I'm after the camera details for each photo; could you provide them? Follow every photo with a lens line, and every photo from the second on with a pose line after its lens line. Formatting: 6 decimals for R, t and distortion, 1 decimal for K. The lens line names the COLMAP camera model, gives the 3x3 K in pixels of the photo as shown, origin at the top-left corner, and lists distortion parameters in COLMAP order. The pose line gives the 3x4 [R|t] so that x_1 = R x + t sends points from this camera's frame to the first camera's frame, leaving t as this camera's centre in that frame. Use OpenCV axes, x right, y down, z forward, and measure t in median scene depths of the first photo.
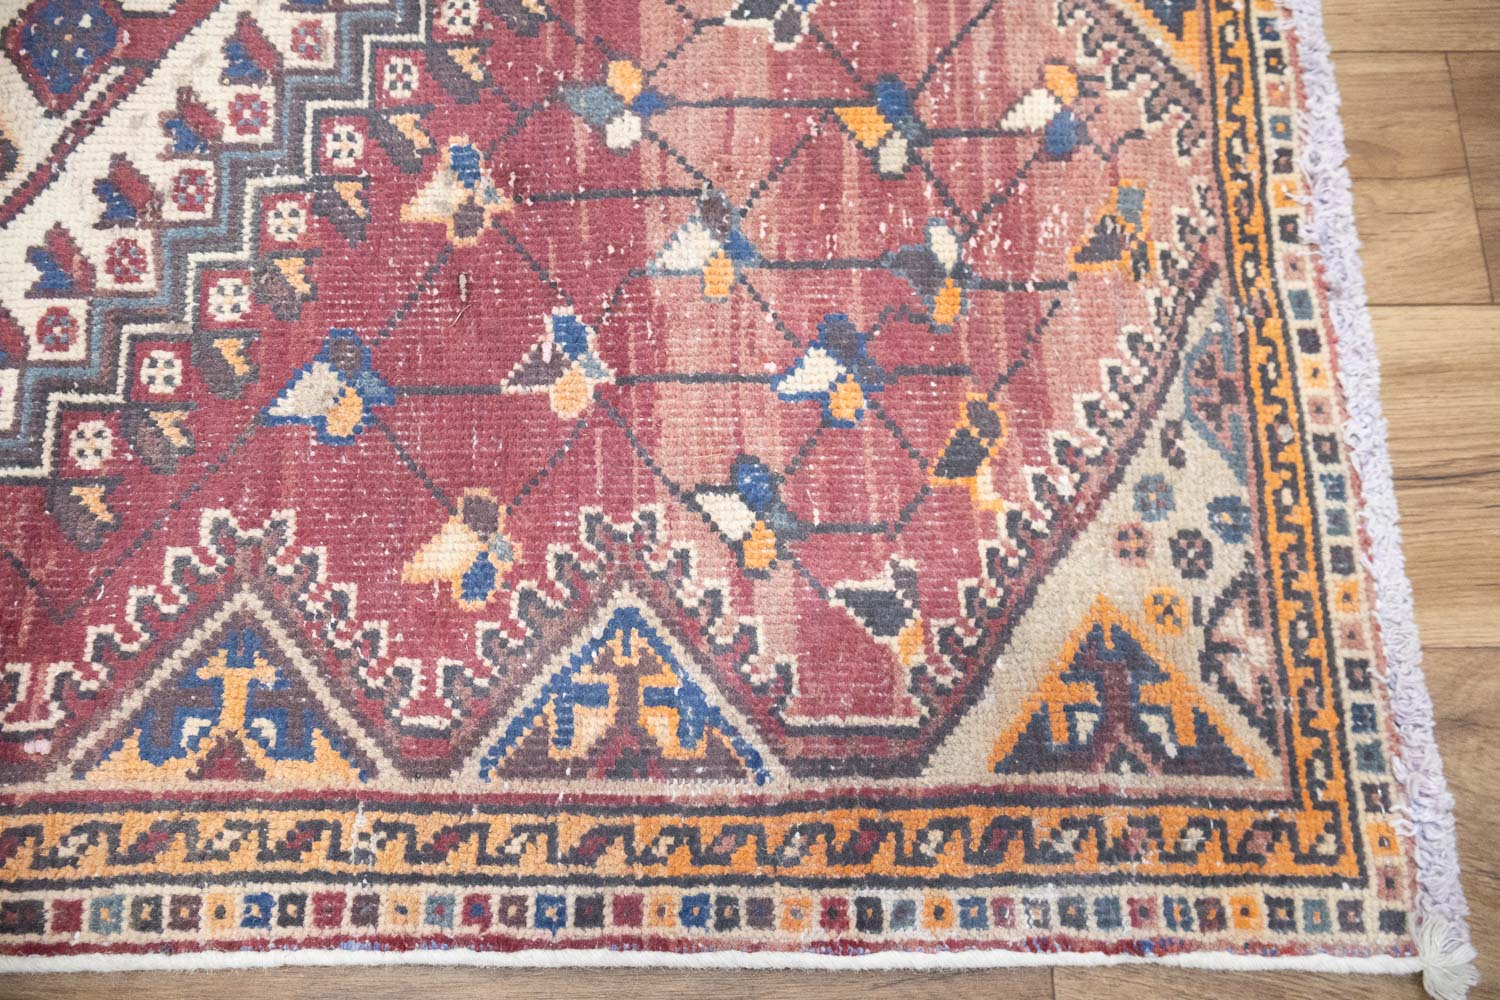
lens RADIAL K [[1207.0, 0, 715.9], [0, 1207.0, 497.2], [0, 0, 1]] dist [0.010884, 0.008465]
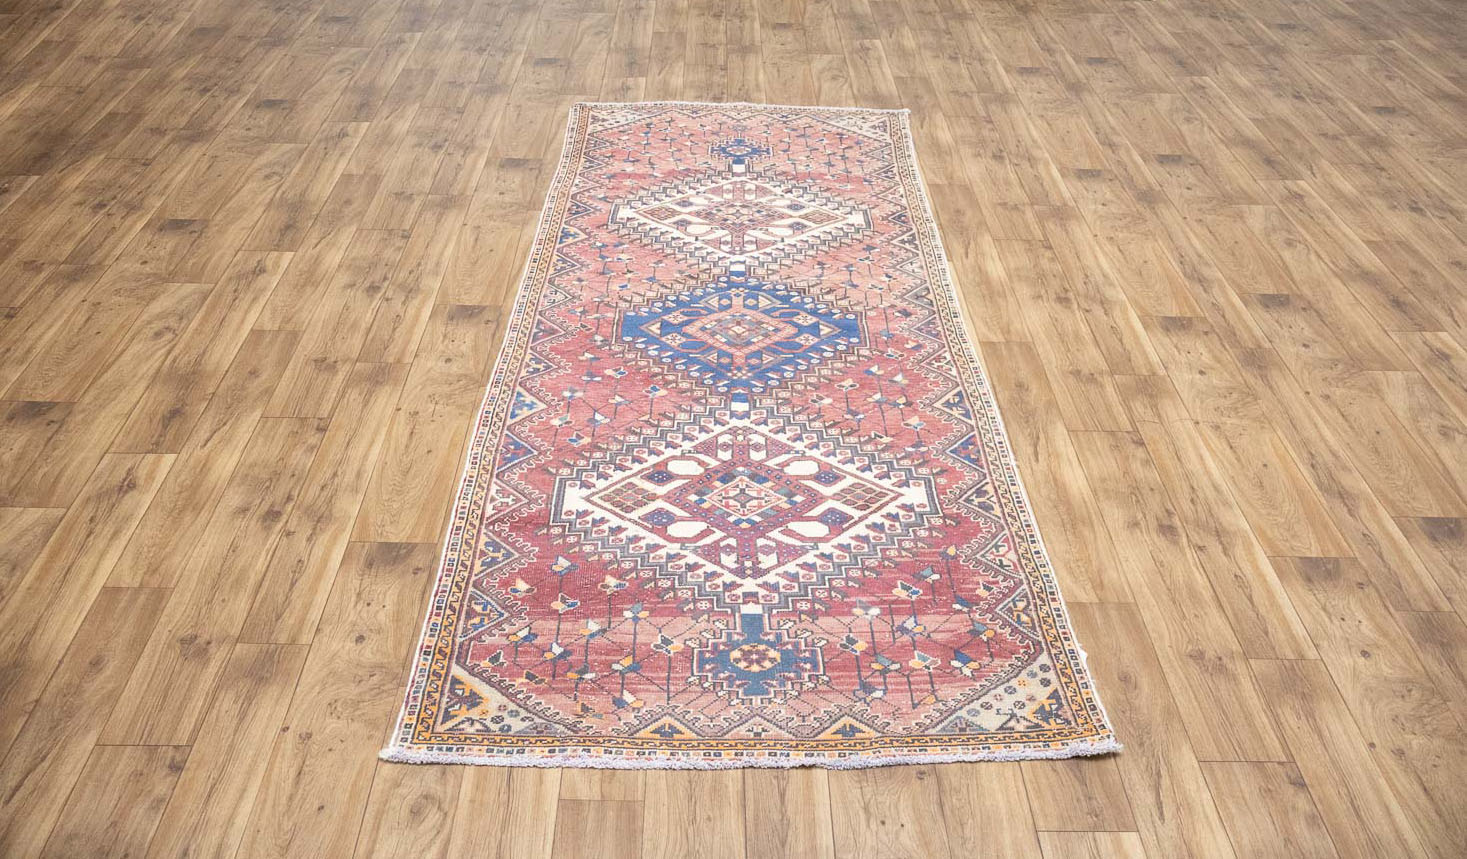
lens RADIAL K [[1212.5, 0, 715.9], [0, 1212.5, 429.5], [0, 0, 1]] dist [-0.000126, -0.000473]
pose [[-0.004903, 0.594250, -0.804266, 3.099236], [-0.963505, 0.212455, 0.162851, -1.528764], [0.267645, 0.775713, 0.571521, -1.853270]]
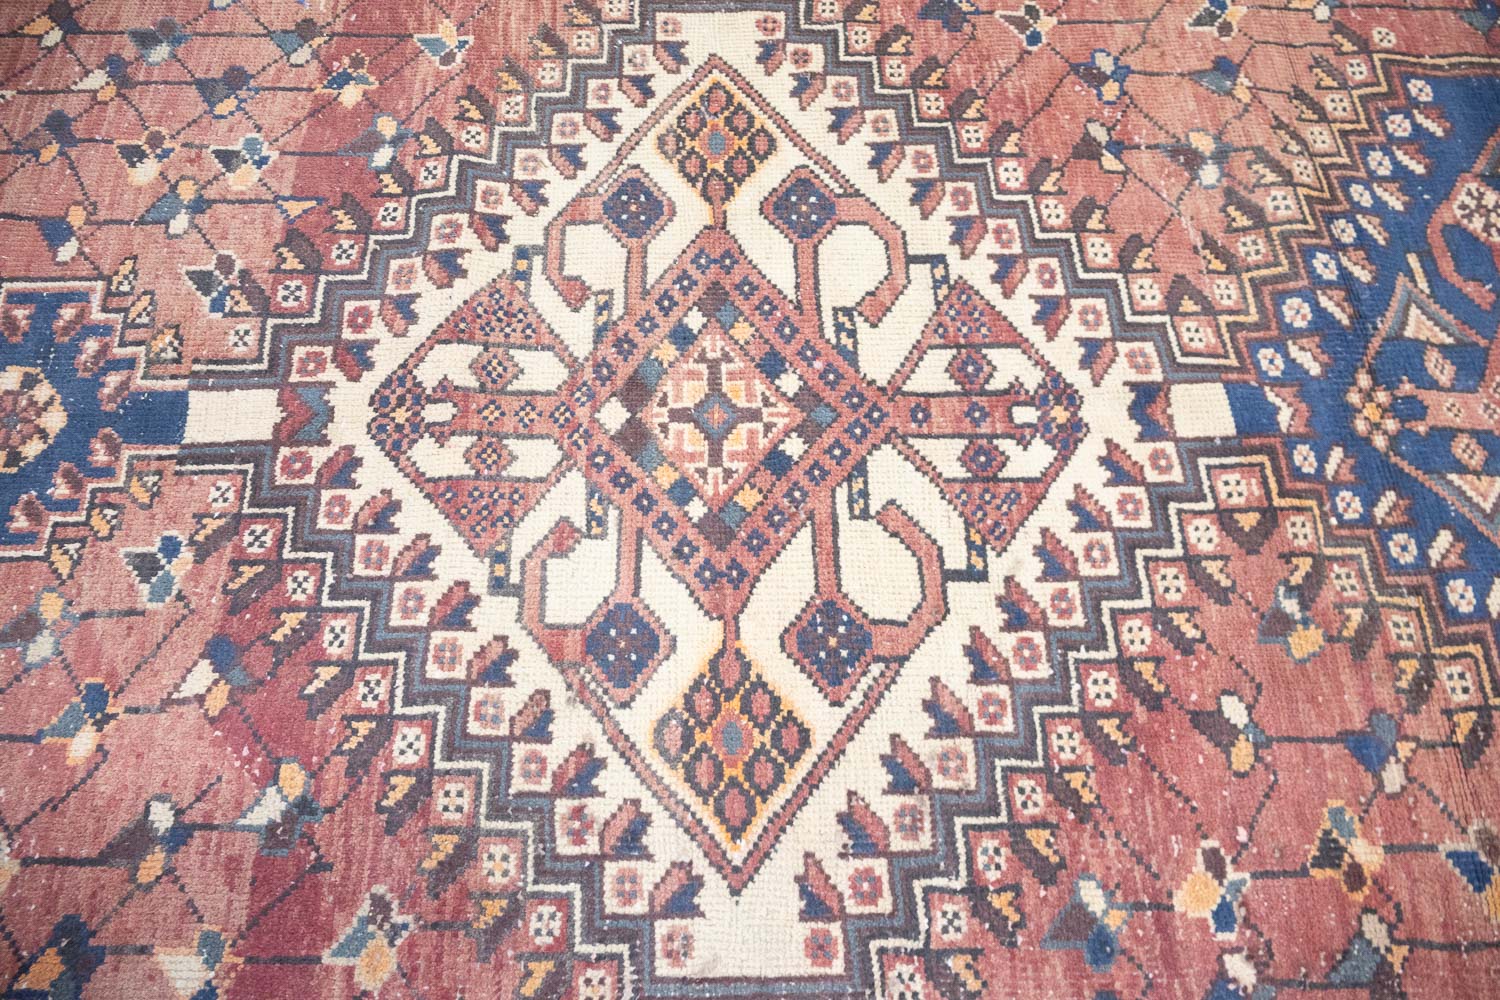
lens RADIAL K [[1220.0, 0, 738.3], [0, 1220.0, 520.4], [0, 0, 1]] dist [-0.001334, -0.001042]
pose [[0.998838, -0.022370, 0.042682, -3.329599], [0.028484, 0.988503, -0.148497, -0.398025], [-0.038870, 0.149540, 0.987991, -0.335280]]
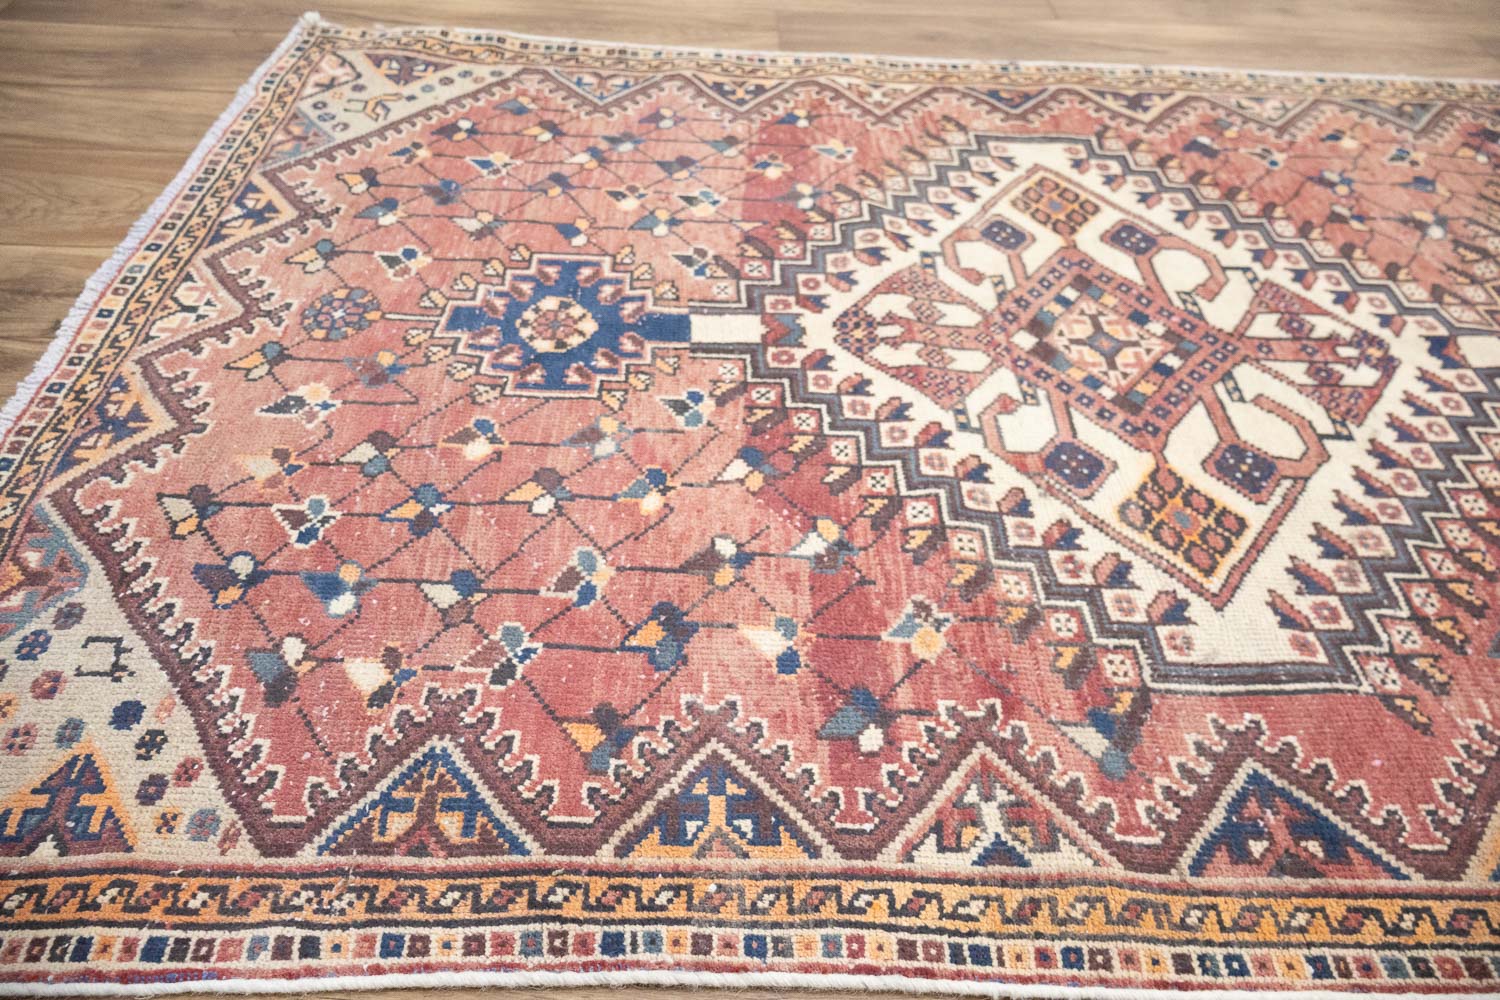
lens RADIAL K [[1261.9, 0, 744.4], [0, 1261.9, 498.9], [0, 0, 1]] dist [-0.001489, -0.002685]
pose [[0.998735, 0.016701, 0.047425, -3.976798], [0.010667, 0.851368, -0.524460, 0.533947], [-0.049135, 0.524303, 0.850113, -0.381492]]
